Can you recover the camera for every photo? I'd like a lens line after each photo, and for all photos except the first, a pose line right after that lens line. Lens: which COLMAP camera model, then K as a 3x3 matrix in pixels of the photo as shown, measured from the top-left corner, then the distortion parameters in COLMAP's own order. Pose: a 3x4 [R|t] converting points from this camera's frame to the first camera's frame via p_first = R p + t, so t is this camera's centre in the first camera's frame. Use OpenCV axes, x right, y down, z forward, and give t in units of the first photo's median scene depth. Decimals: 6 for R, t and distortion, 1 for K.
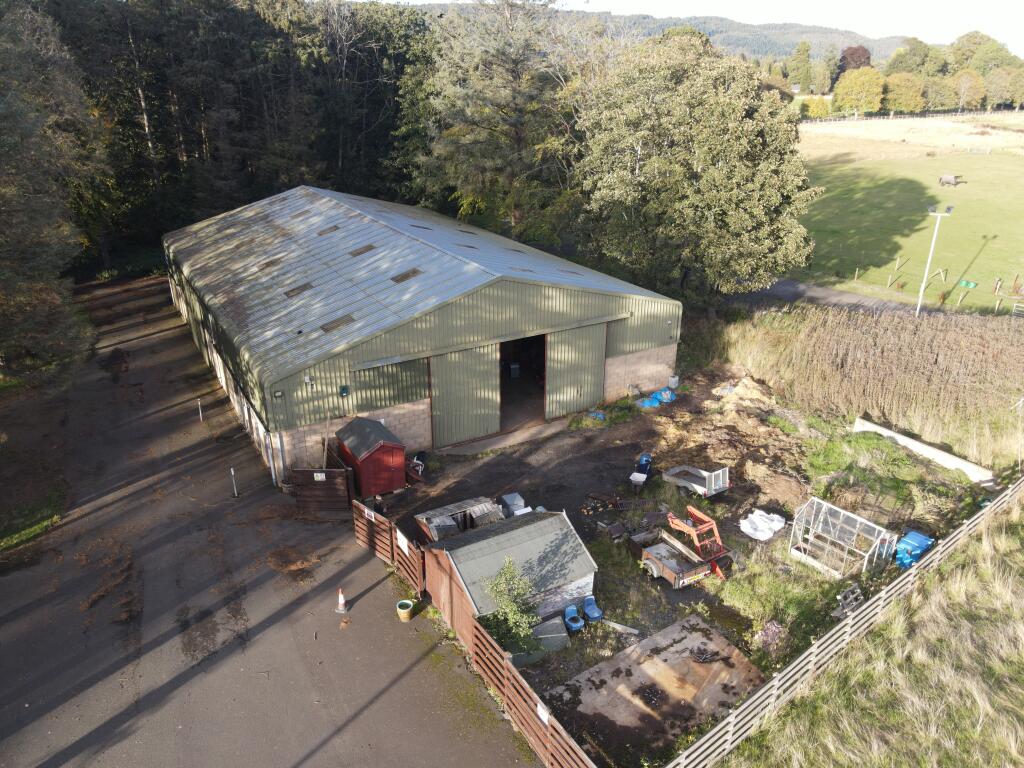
lens RADIAL K [[731.0, 0, 512.0], [0, 731.0, 384.0], [0, 0, 1]] dist [-0.001449, 0.000603]
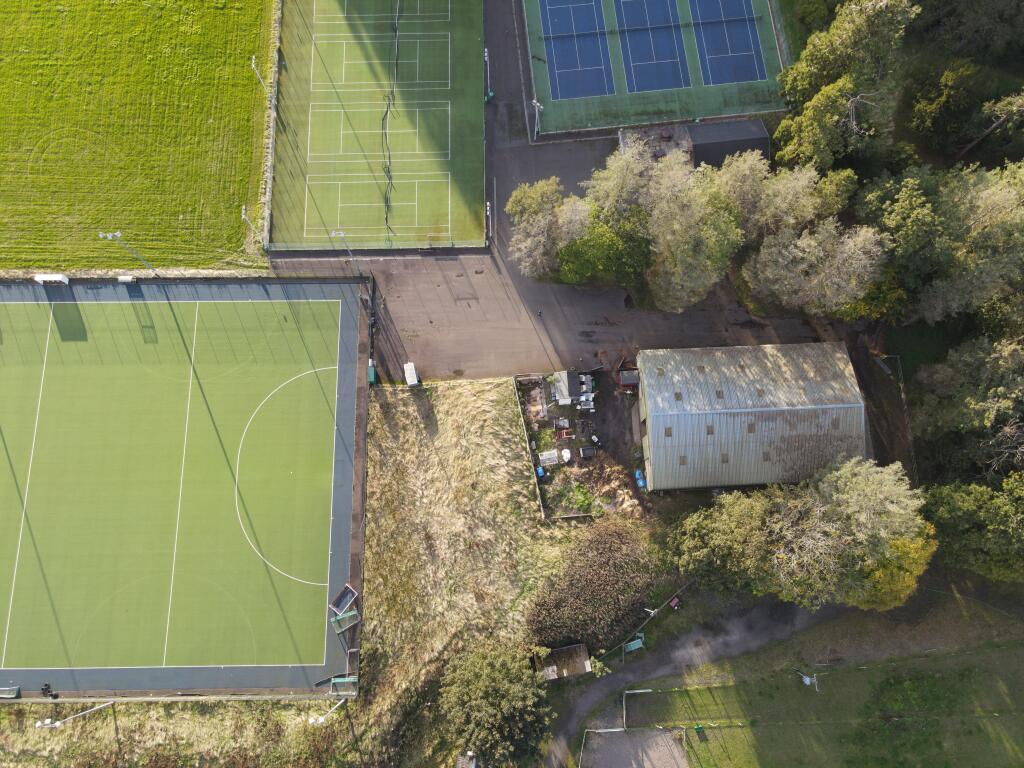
lens RADIAL K [[723.0, 0, 512.0], [0, 723.0, 384.0], [0, 0, 1]] dist [0.001654, 0.003387]
pose [[-0.453229, 0.877744, -0.155397, 0.702871], [-0.365584, -0.024041, 0.930468, -3.225573], [0.812977, 0.478526, 0.331786, -0.734464]]
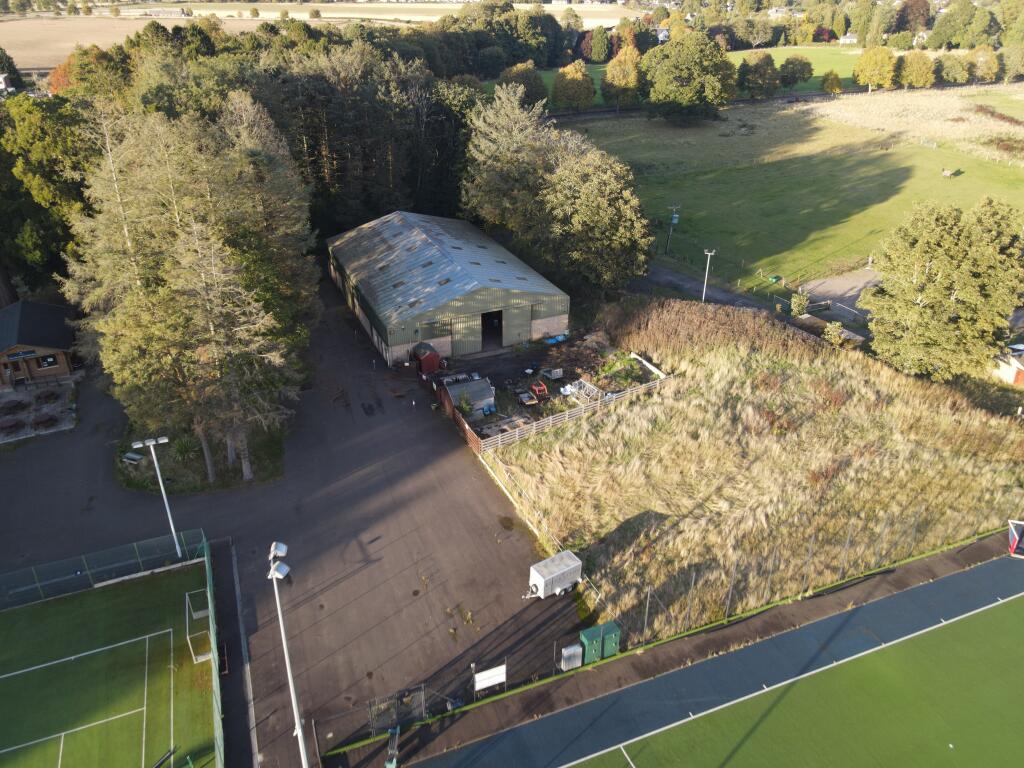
lens RADIAL K [[715.4, 0, 512.0], [0, 715.4, 384.0], [0, 0, 1]] dist [-0.014473, 0.025172]
pose [[0.994513, 0.051642, -0.090983, 0.336819], [-0.041697, 0.993275, 0.108008, -0.093166], [0.095949, -0.103622, 0.989978, -1.456809]]
